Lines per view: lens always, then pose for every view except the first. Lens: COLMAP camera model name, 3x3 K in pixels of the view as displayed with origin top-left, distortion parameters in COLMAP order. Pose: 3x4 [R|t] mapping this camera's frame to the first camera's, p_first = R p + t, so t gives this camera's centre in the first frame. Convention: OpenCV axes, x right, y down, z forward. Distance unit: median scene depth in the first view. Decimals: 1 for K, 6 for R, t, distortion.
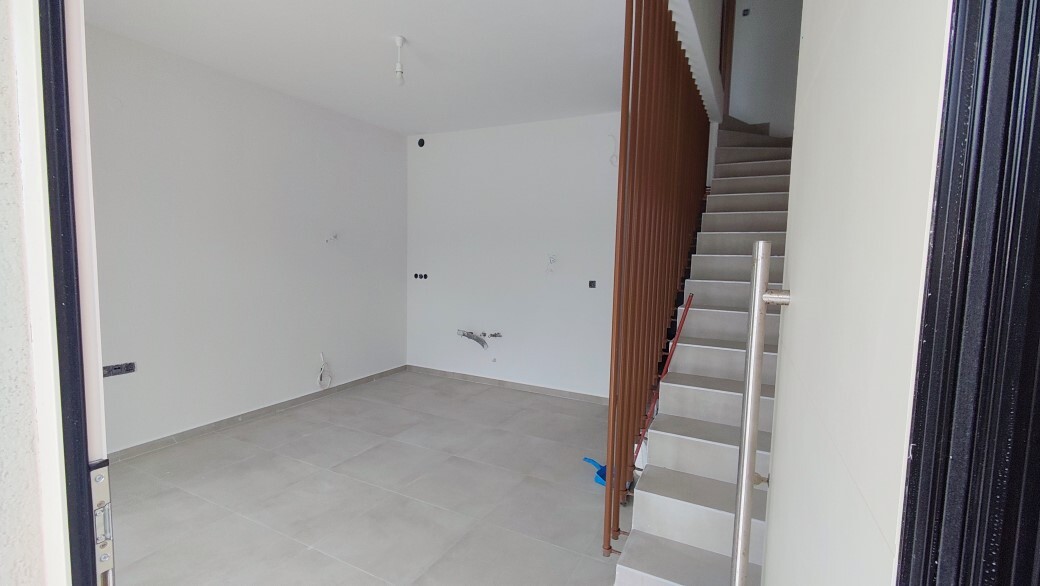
lens RADIAL K [[462.3, 0, 520.0], [0, 462.3, 293.0], [0, 0, 1]] dist [0.002468, 0.000464]
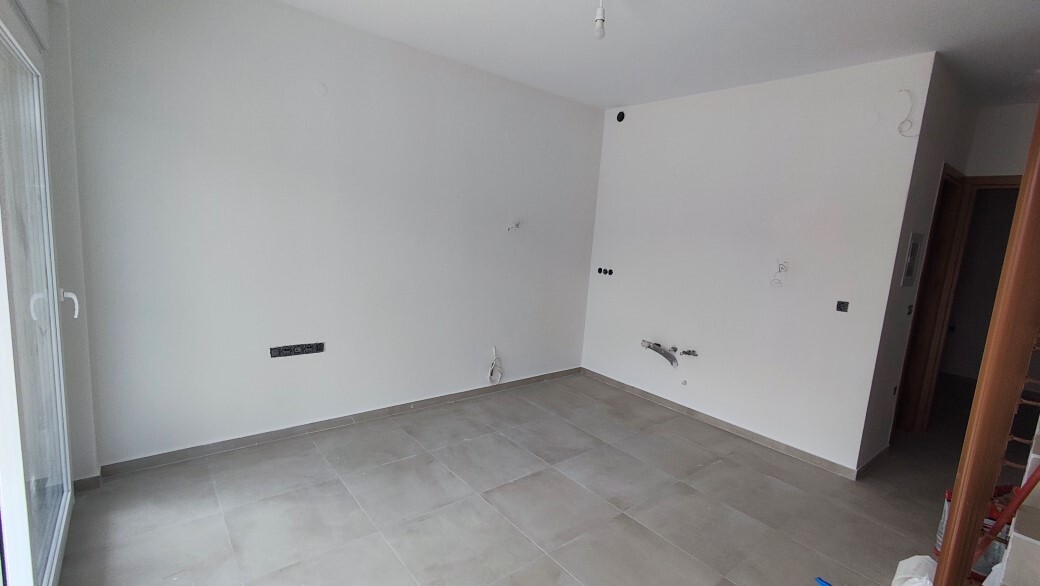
lens RADIAL K [[462.3, 0, 520.0], [0, 462.3, 293.0], [0, 0, 1]] dist [0.002468, 0.000464]
pose [[0.919130, 0.097950, -0.381582, -0.039038], [-0.082221, 0.994963, 0.057353, -0.053064], [0.385278, -0.021341, 0.922554, 0.199355]]
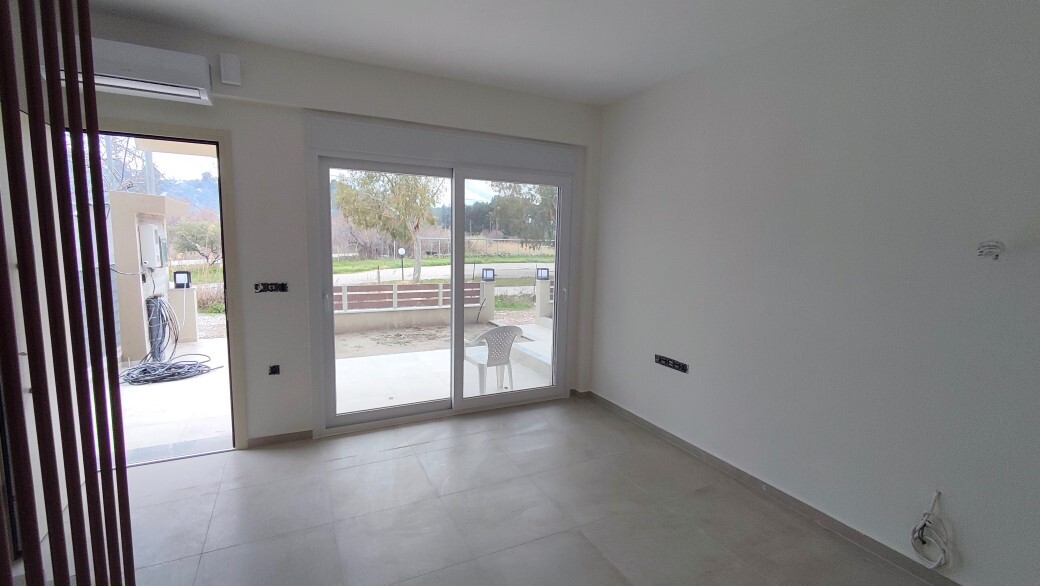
lens RADIAL K [[462.3, 0, 520.0], [0, 462.3, 293.0], [0, 0, 1]] dist [0.002468, 0.000464]
pose [[-0.583872, 0.062022, -0.809473, 0.258876], [-0.103455, 0.983265, 0.149960, -0.131755], [0.805227, 0.171301, -0.567685, 1.183508]]
